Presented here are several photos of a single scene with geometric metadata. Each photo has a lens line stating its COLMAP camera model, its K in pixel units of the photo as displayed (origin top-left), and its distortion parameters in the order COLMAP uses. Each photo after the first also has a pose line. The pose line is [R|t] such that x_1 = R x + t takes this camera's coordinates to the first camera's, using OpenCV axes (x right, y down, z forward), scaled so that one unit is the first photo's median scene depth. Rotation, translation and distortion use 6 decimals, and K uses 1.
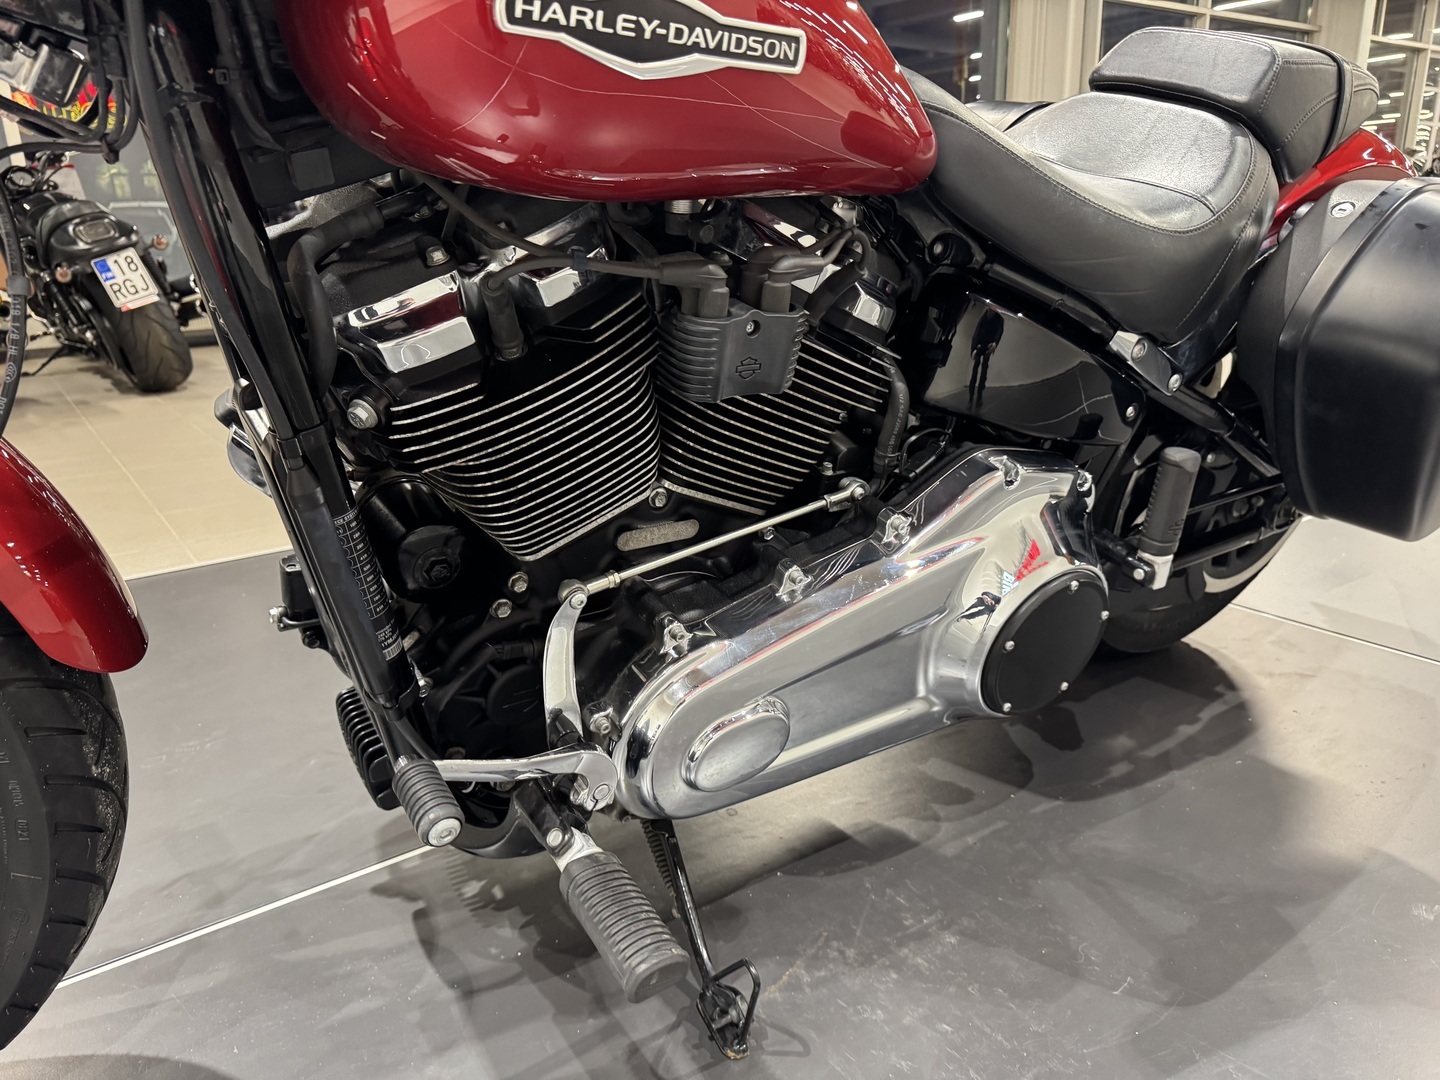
lens RADIAL K [[1022.5, 0, 717.1], [0, 1022.5, 538.8], [0, 0, 1]] dist [0.057842, -0.142258]
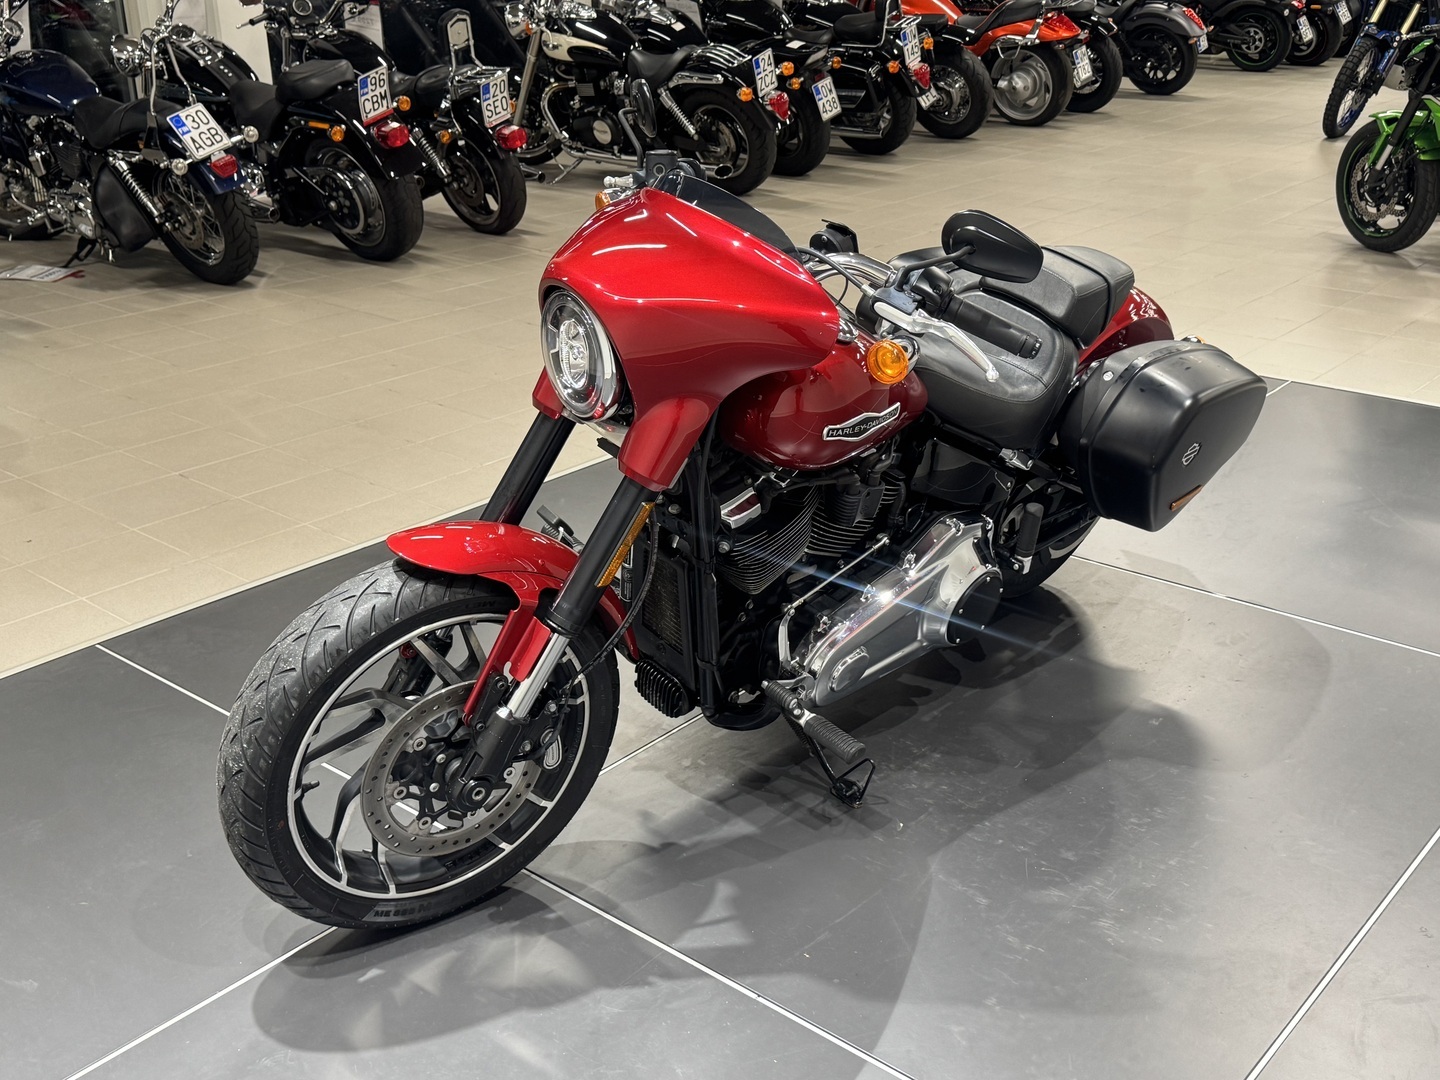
lens RADIAL K [[1553.2, 0, 721.3], [0, 1553.2, 534.7], [0, 0, 1]] dist [0.008357, 0.024322]
pose [[0.973810, -0.072413, 0.215523, -0.804064], [0.053472, 0.994279, 0.092462, -0.345569], [-0.220985, -0.078516, 0.972111, -1.823900]]
